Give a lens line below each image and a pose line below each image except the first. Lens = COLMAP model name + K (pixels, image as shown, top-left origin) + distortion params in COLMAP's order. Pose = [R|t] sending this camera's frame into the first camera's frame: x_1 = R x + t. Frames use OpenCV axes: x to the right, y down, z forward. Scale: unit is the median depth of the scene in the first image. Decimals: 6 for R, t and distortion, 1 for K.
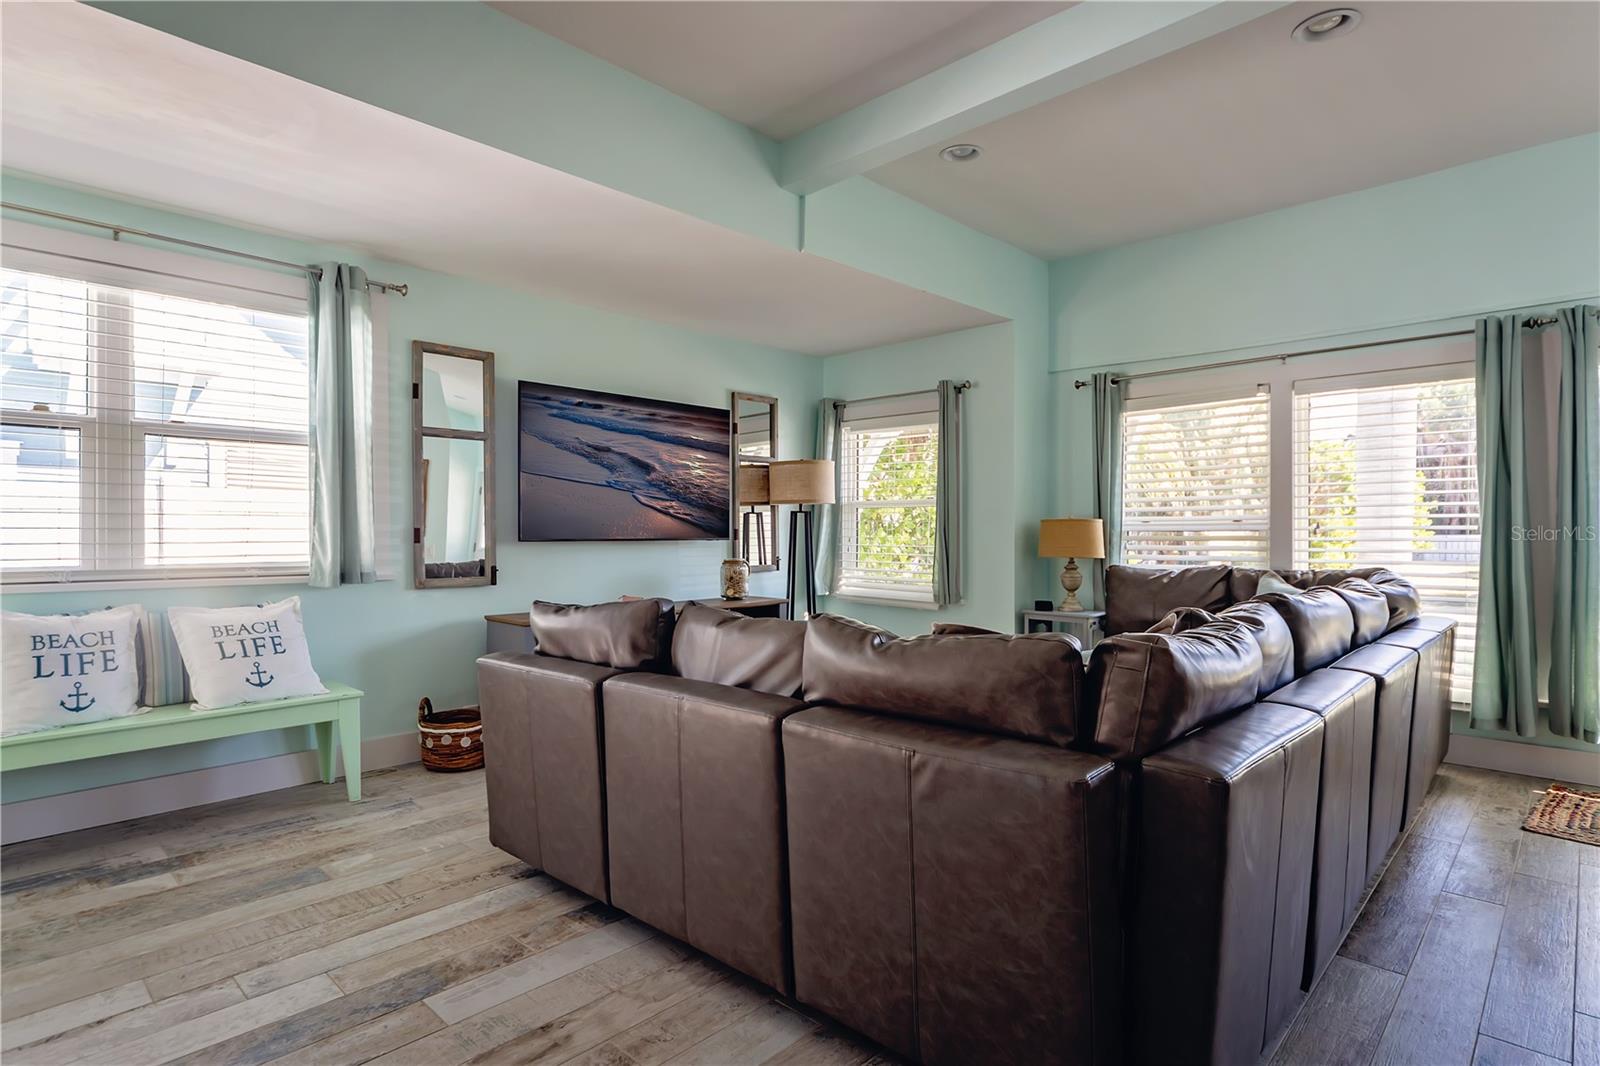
lens RADIAL K [[823.6, 0, 800.0], [0, 823.6, 533.0], [0, 0, 1]] dist [0.001363, 0.000058]
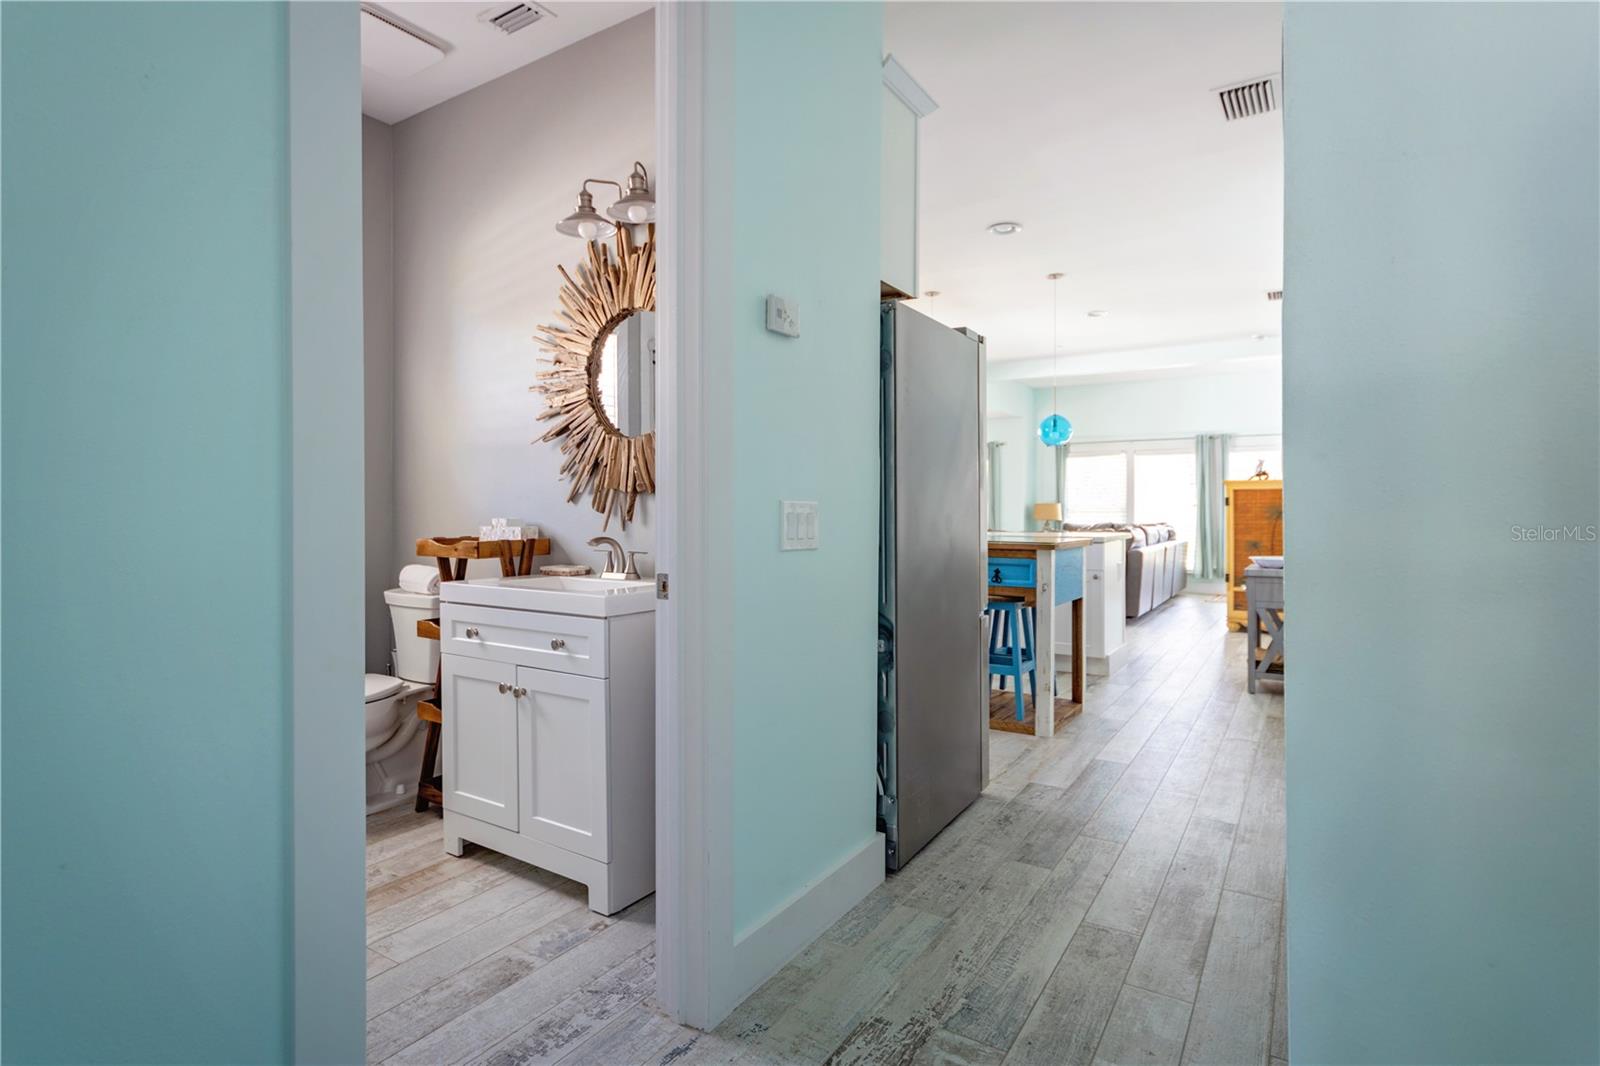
lens RADIAL K [[823.6, 0, 800.0], [0, 823.6, 533.0], [0, 0, 1]] dist [0.001363, 0.000058]
pose [[0.978415, -0.005267, 0.206584, -1.026631], [0.000287, 0.999709, 0.024127, 0.012136], [-0.206651, -0.023547, 0.978131, -1.400969]]
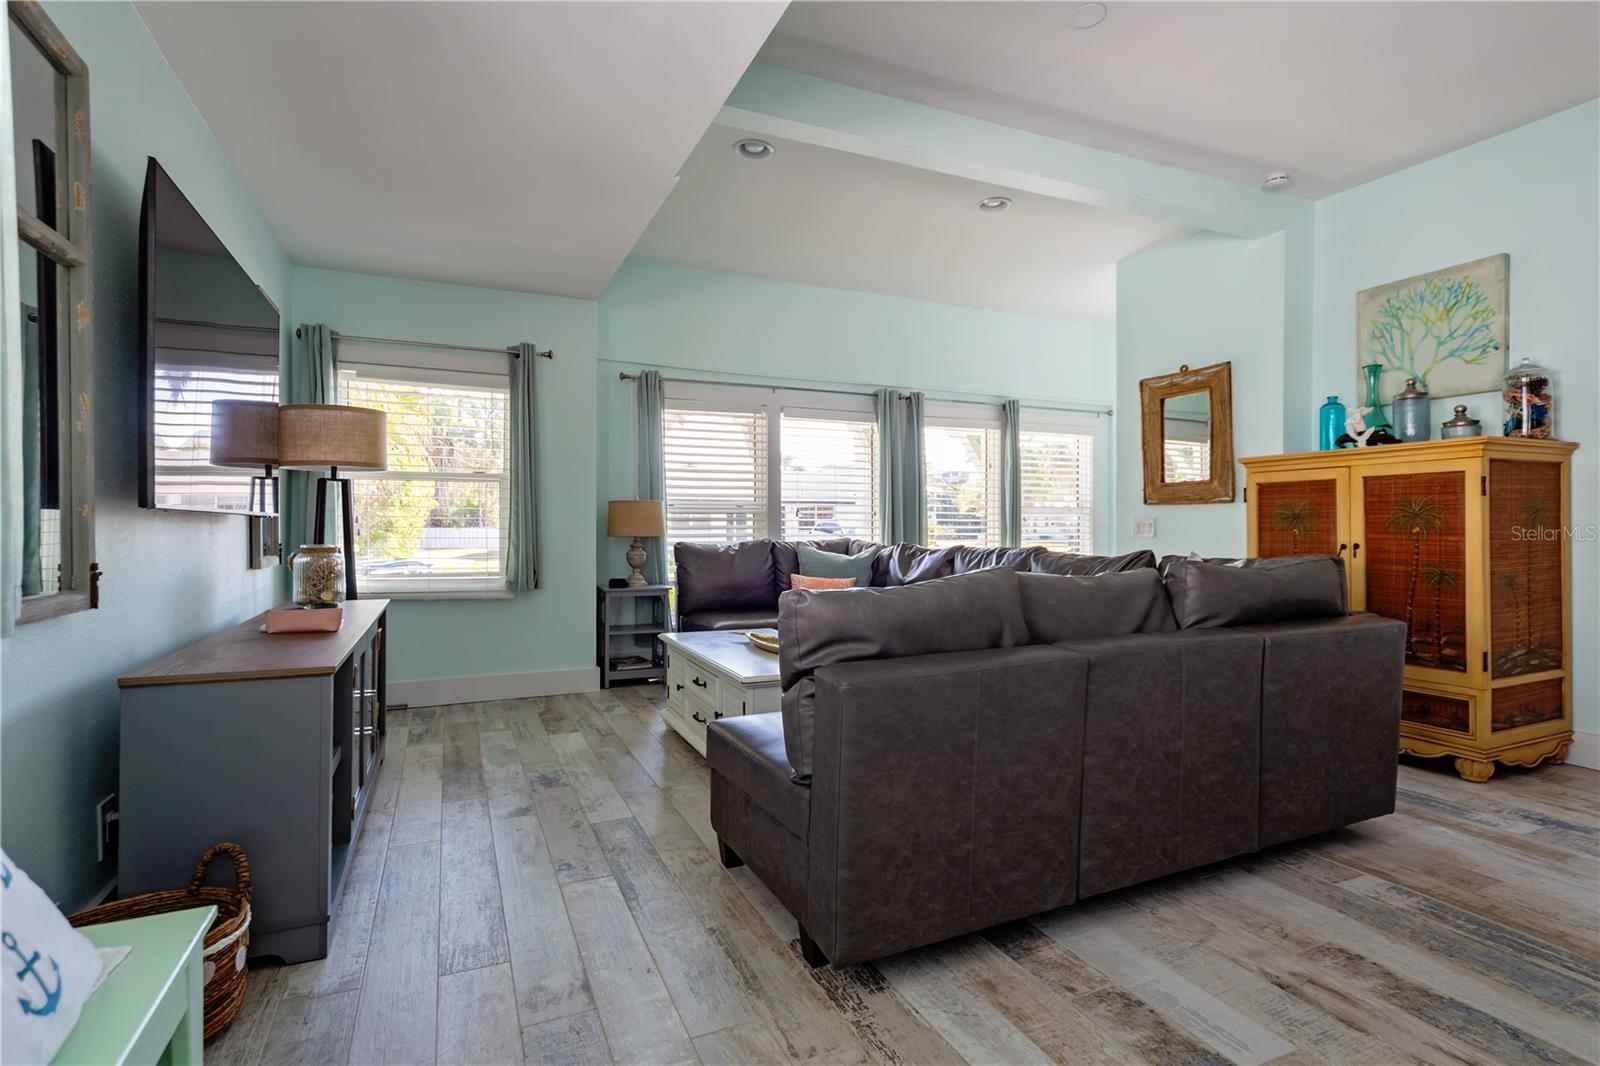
lens RADIAL K [[760.6, 0, 765.6], [0, 760.6, 529.3], [0, 0, 1]] dist [-0.000995, -0.000151]
pose [[0.395945, -0.002271, 0.918271, -0.624452], [0.000532, 0.999997, 0.002244, 0.021538], [-0.918274, -0.000400, 0.395946, 0.541364]]
